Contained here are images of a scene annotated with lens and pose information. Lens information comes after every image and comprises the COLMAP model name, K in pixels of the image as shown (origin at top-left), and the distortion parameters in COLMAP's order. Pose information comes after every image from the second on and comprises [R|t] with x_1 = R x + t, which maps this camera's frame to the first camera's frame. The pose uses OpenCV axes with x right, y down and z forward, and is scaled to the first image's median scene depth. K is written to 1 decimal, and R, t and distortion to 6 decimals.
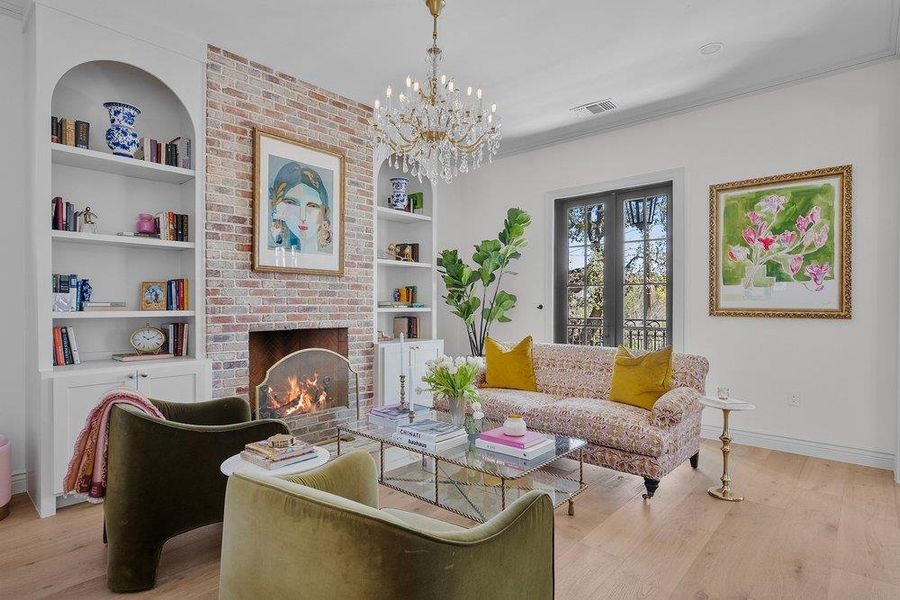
lens RADIAL K [[479.2, 0, 448.2], [0, 479.2, 305.8], [0, 0, 1]] dist [0.007336, -0.001097]
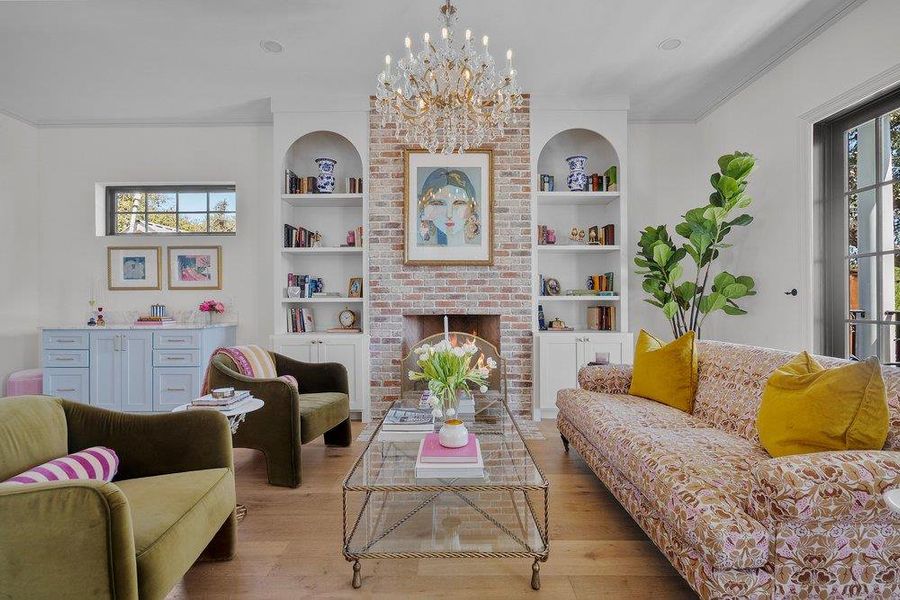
lens RADIAL K [[414.9, 0, 447.4], [0, 414.9, 299.0], [0, 0, 1]] dist [-0.001657, 0.000006]
pose [[0.656829, -0.011266, -0.753955, 0.474195], [0.001890, 0.999910, -0.013295, 0.028126], [0.754037, 0.007307, 0.656791, 0.399556]]
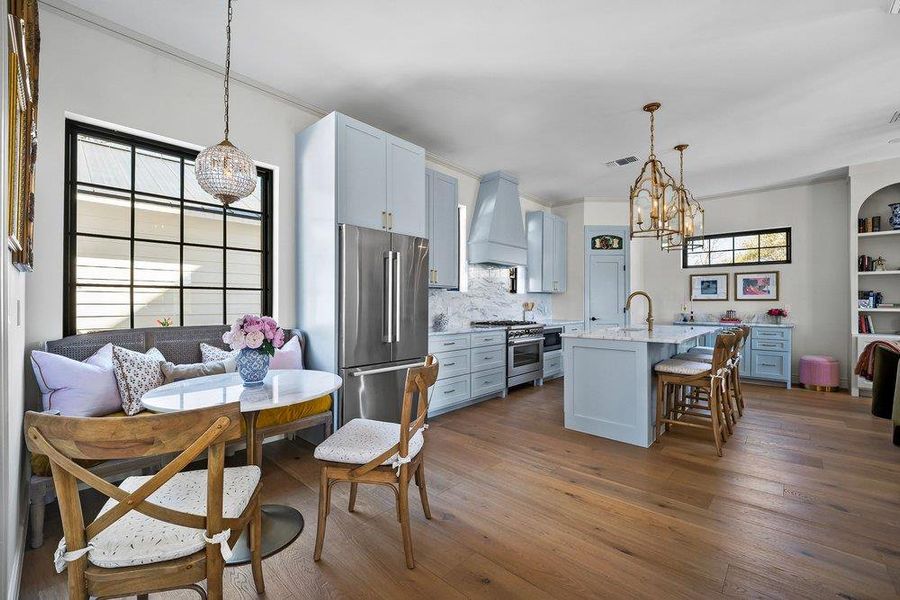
lens RADIAL K [[372.6, 0, 454.9], [0, 372.6, 302.7], [0, 0, 1]] dist [-0.011112, -0.000414]
pose [[-0.010772, -0.008387, -0.999907, 0.725801], [-0.017378, 0.999815, -0.008199, 0.028204], [0.999791, 0.017288, -0.010915, -0.687394]]
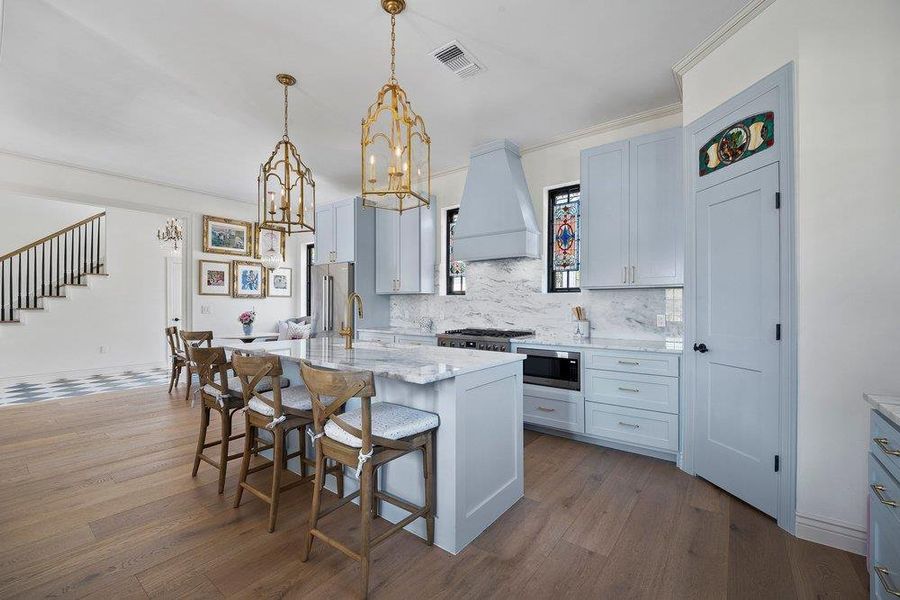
lens RADIAL K [[372.6, 0, 441.3], [0, 372.6, 300.8], [0, 0, 1]] dist [-0.011112, -0.000414]
pose [[-0.997878, -0.007827, -0.064642, -0.540916], [-0.008331, 0.999937, 0.007537, -0.015385], [0.064579, 0.008059, -0.997880, 0.663181]]
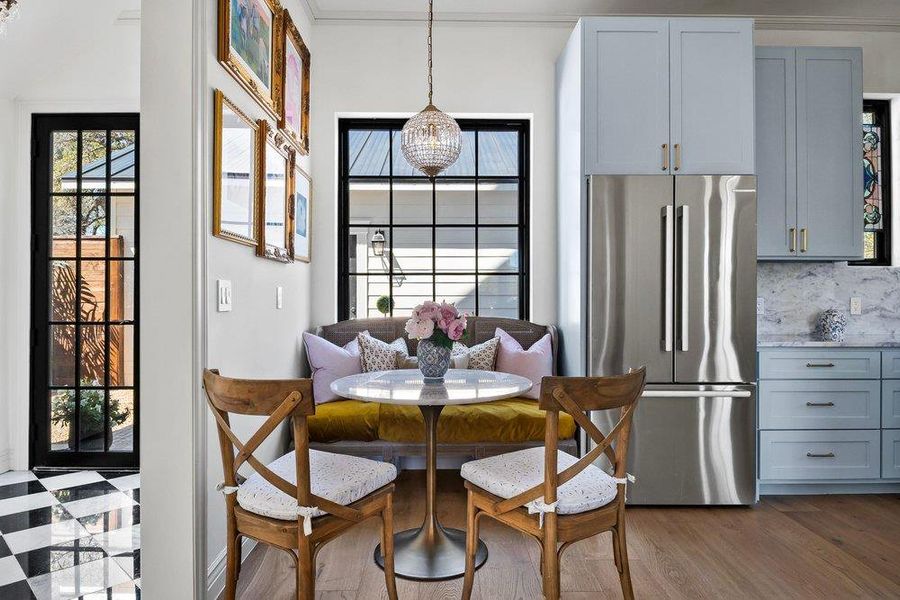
lens RADIAL K [[564.1, 0, 445.7], [0, 564.1, 295.9], [0, 0, 1]] dist [0.022935, -0.005685]
pose [[-0.732299, -0.007496, -0.680941, 0.662558], [-0.012899, 0.999913, 0.002865, 0.038185], [0.680861, 0.010882, -0.732332, -0.456721]]
